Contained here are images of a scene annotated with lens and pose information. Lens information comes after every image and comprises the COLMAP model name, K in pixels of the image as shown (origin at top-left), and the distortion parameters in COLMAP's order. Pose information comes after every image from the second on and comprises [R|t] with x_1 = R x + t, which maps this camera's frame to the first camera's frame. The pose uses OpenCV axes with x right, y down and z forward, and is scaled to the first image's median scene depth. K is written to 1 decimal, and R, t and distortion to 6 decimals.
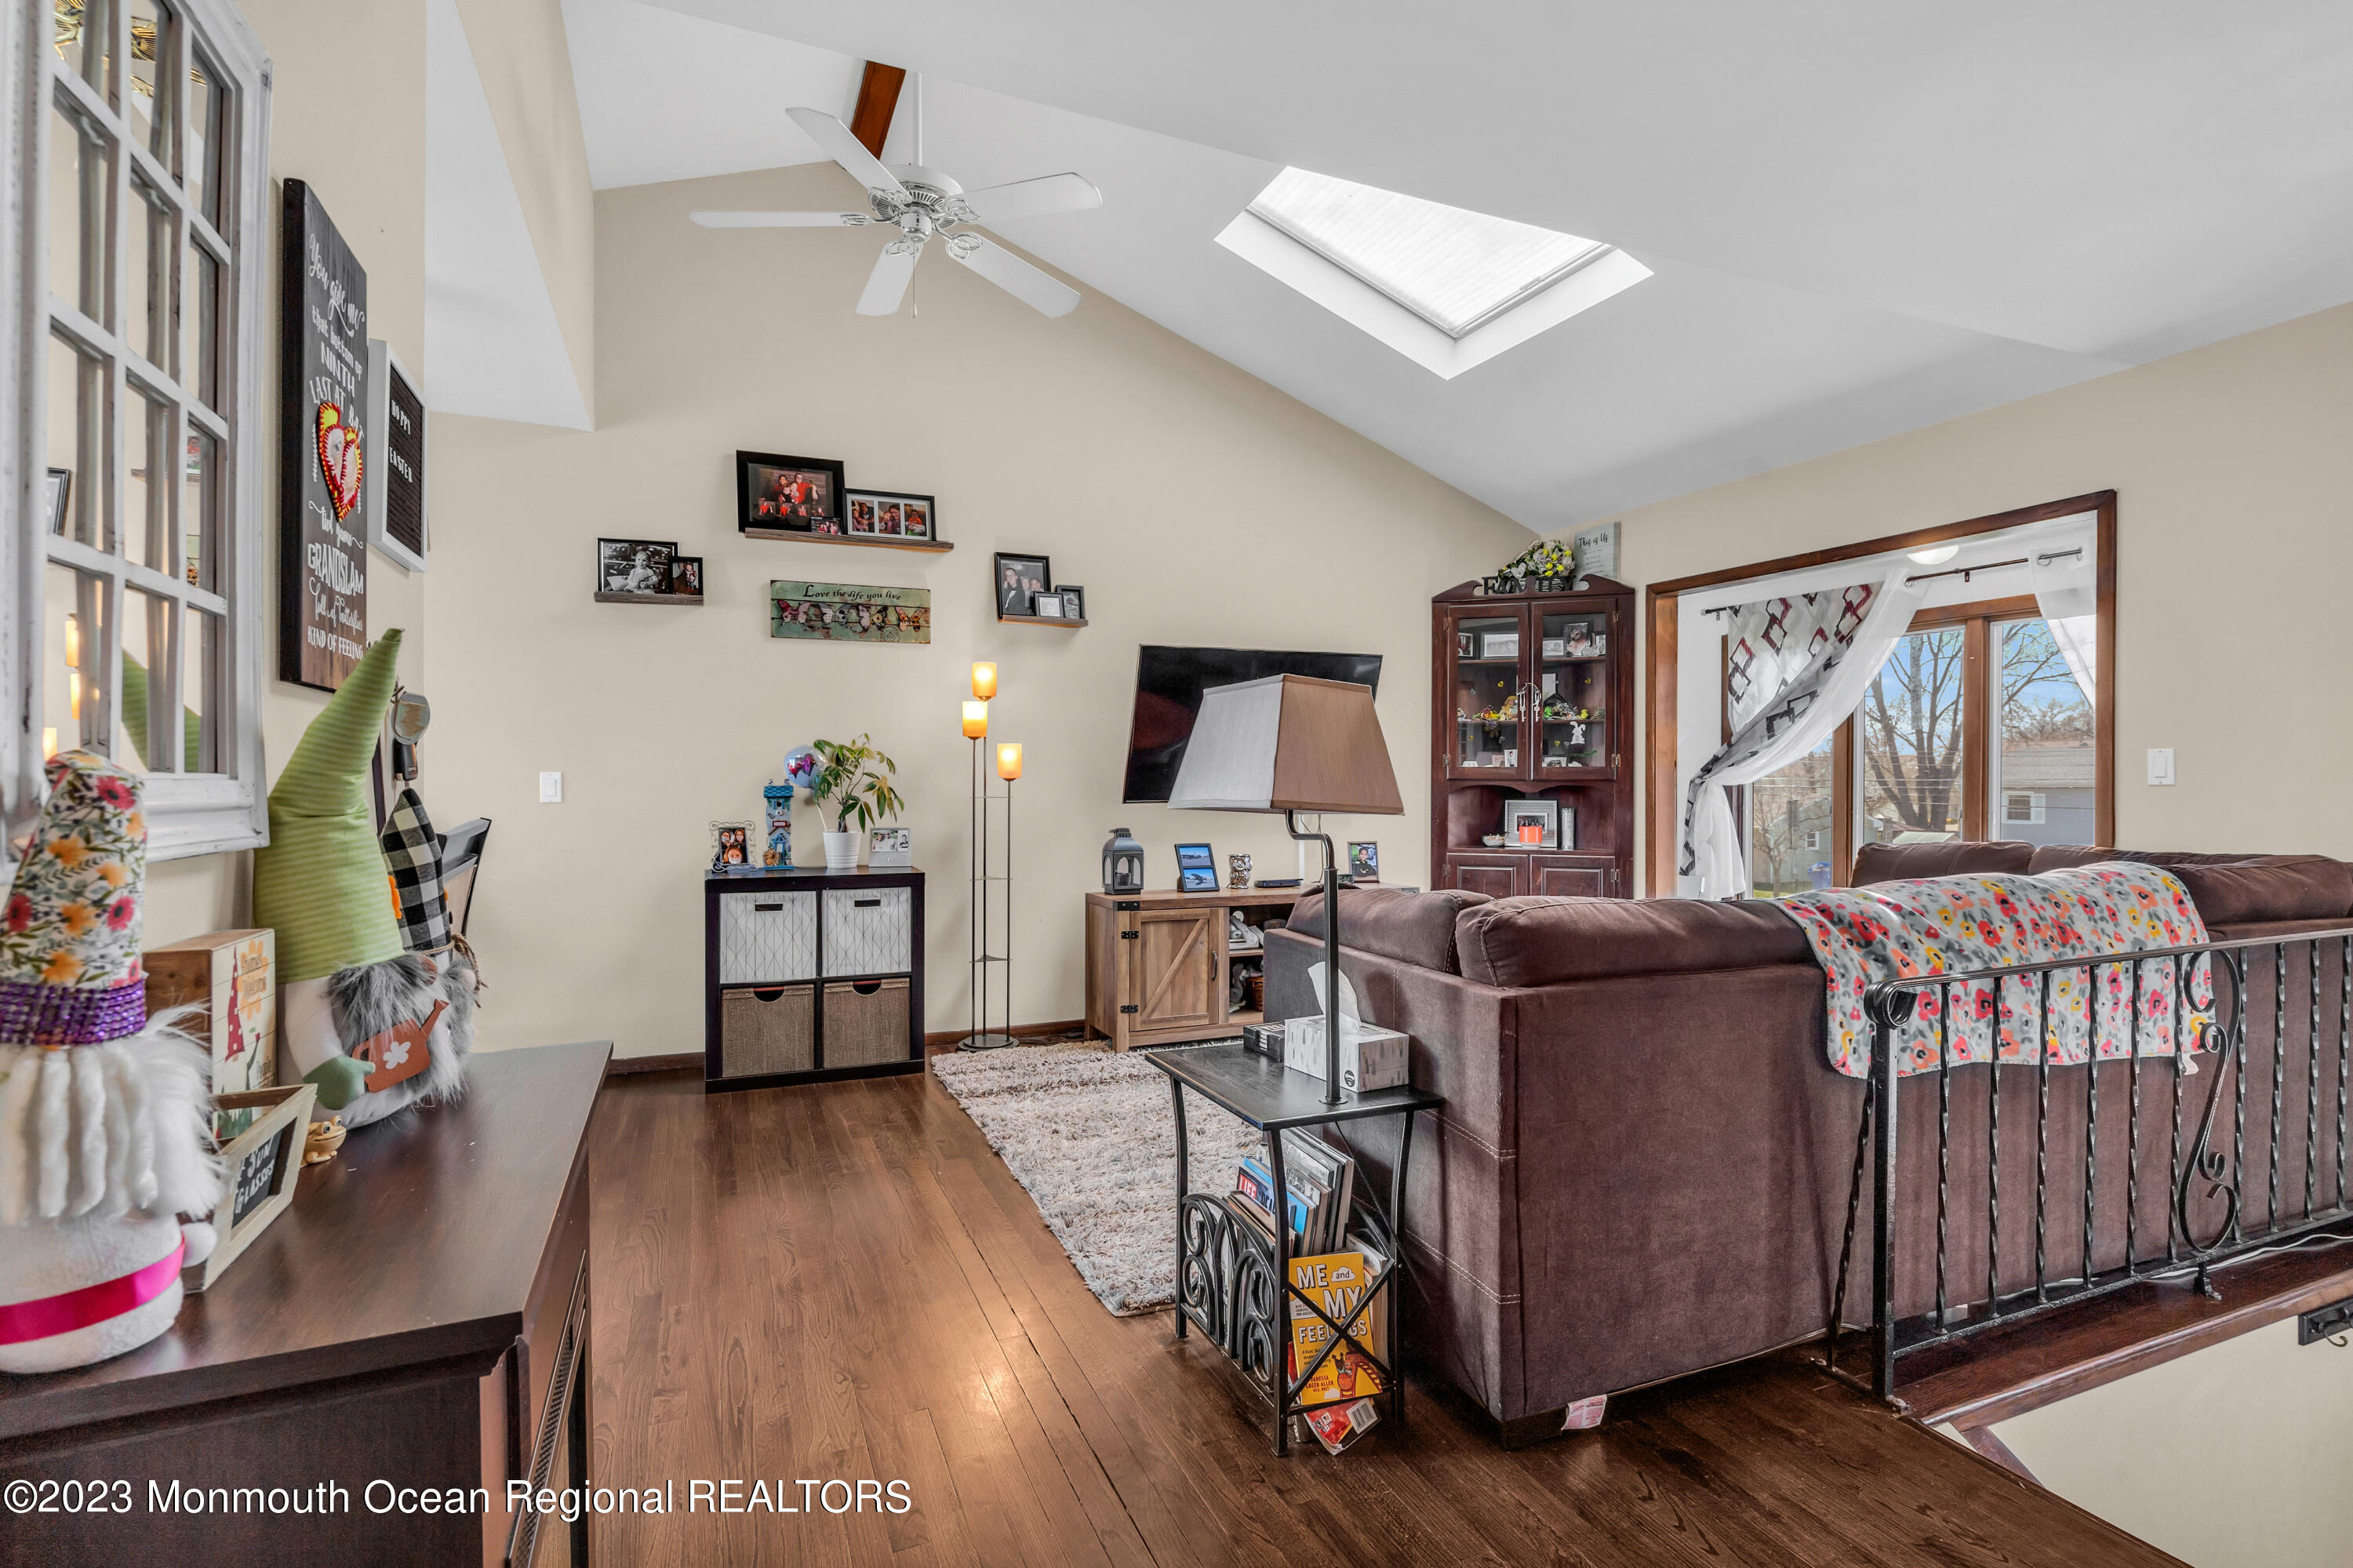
lens RADIAL K [[1136.2, 0, 1167.5], [0, 1136.2, 780.7], [0, 0, 1]] dist [-0.001031, 0.000623]
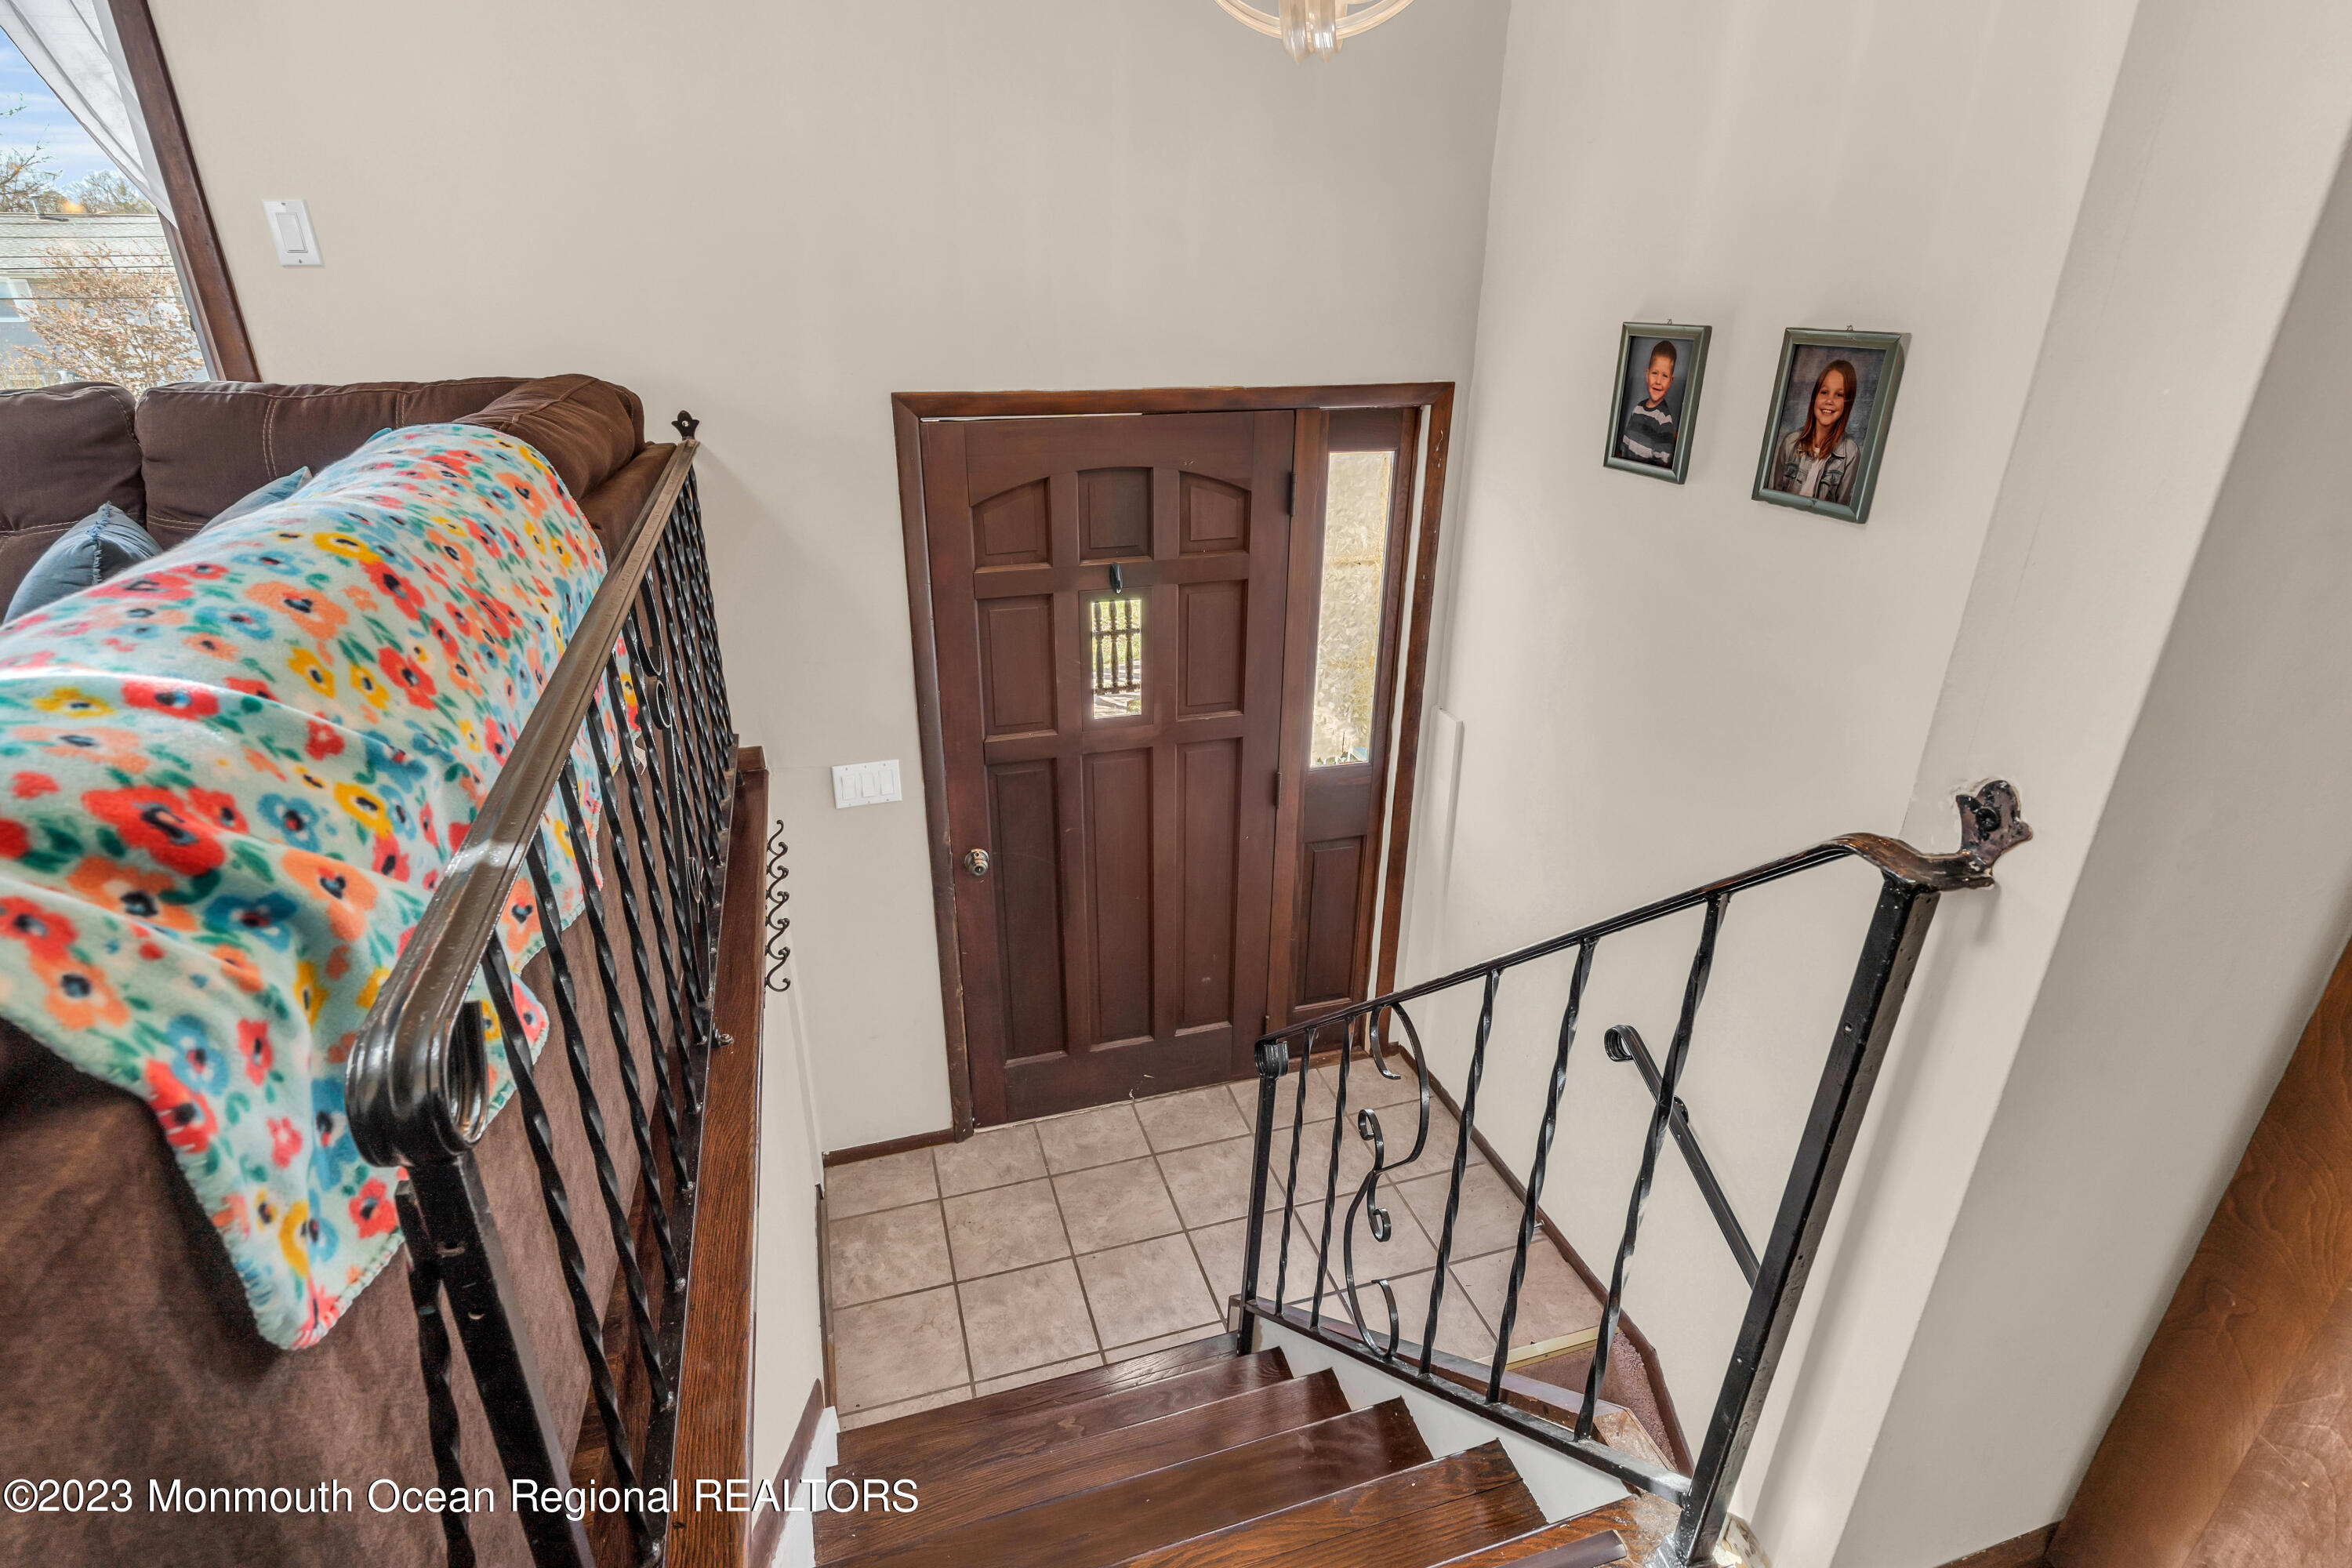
lens RADIAL K [[1135.6, 0, 1164.2], [0, 1135.6, 793.3], [0, 0, 1]] dist [-0.001031, 0.000623]
pose [[0.103408, -0.417549, 0.902751, 0.392608], [-0.003739, 0.907447, 0.420149, 0.003535], [-0.994632, -0.046822, 0.092277, 0.732242]]
